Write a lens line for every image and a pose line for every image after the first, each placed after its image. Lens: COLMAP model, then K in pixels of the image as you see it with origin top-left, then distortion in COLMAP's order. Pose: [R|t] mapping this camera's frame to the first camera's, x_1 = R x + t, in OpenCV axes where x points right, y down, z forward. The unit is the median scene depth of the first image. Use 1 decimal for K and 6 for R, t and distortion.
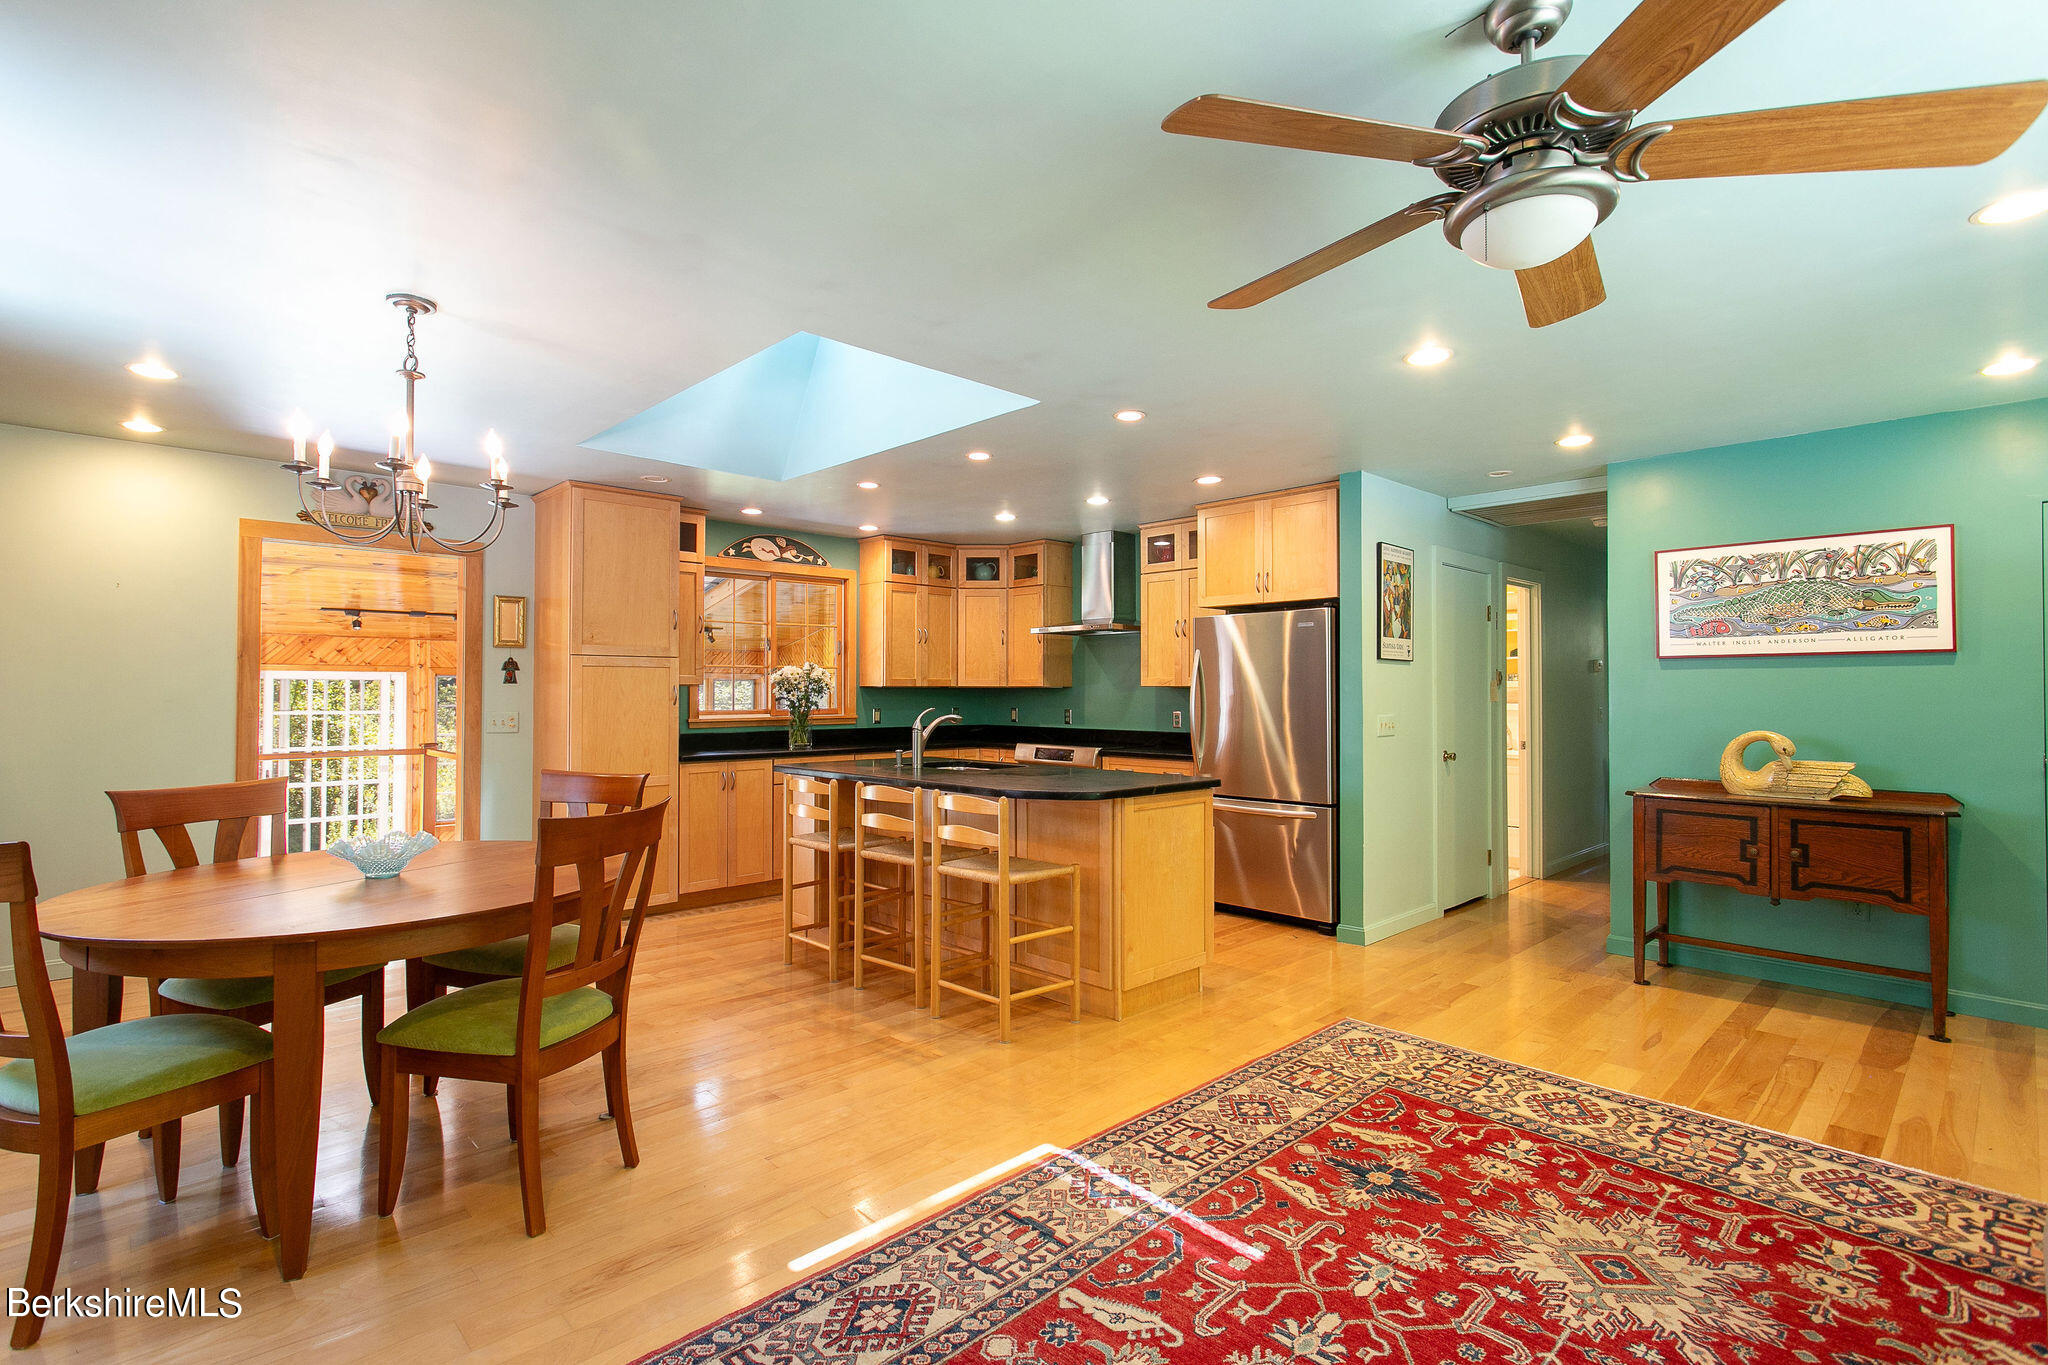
lens RADIAL K [[959.9, 0, 1017.1], [0, 959.9, 678.6], [0, 0, 1]] dist [0.001814, 0.000619]
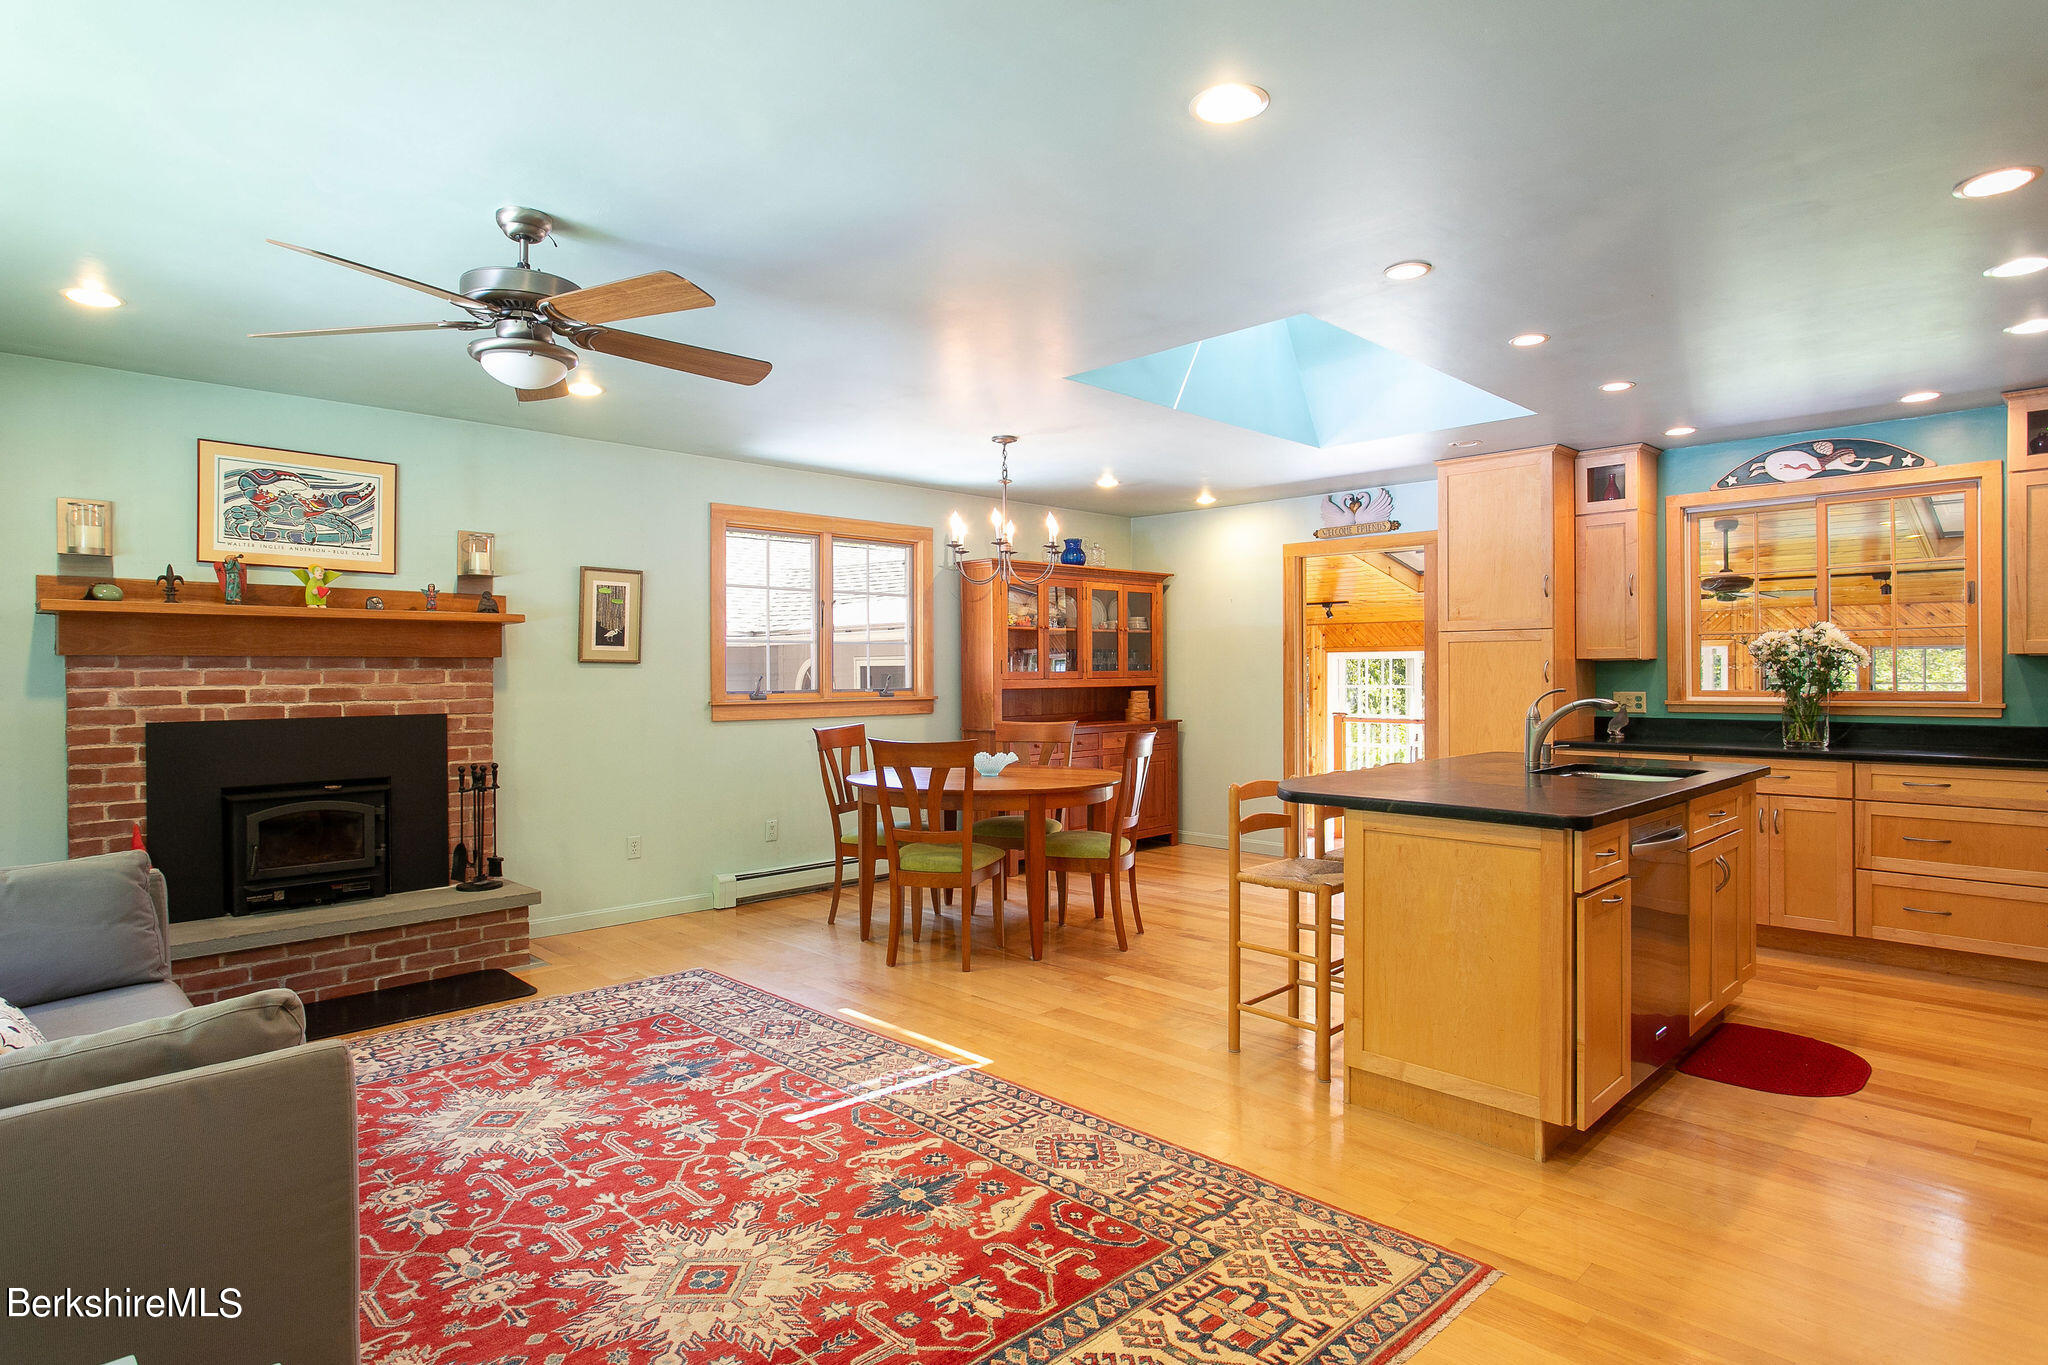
lens RADIAL K [[1091.2, 0, 1014.9], [0, 1091.2, 680.9], [0, 0, 1]] dist [-0.003508, 0.010928]
pose [[0.015411, 0.007391, -0.999854, 0.735888], [0.020690, 0.999756, 0.007710, 0.009102], [0.999667, -0.020805, 0.015255, 0.562383]]
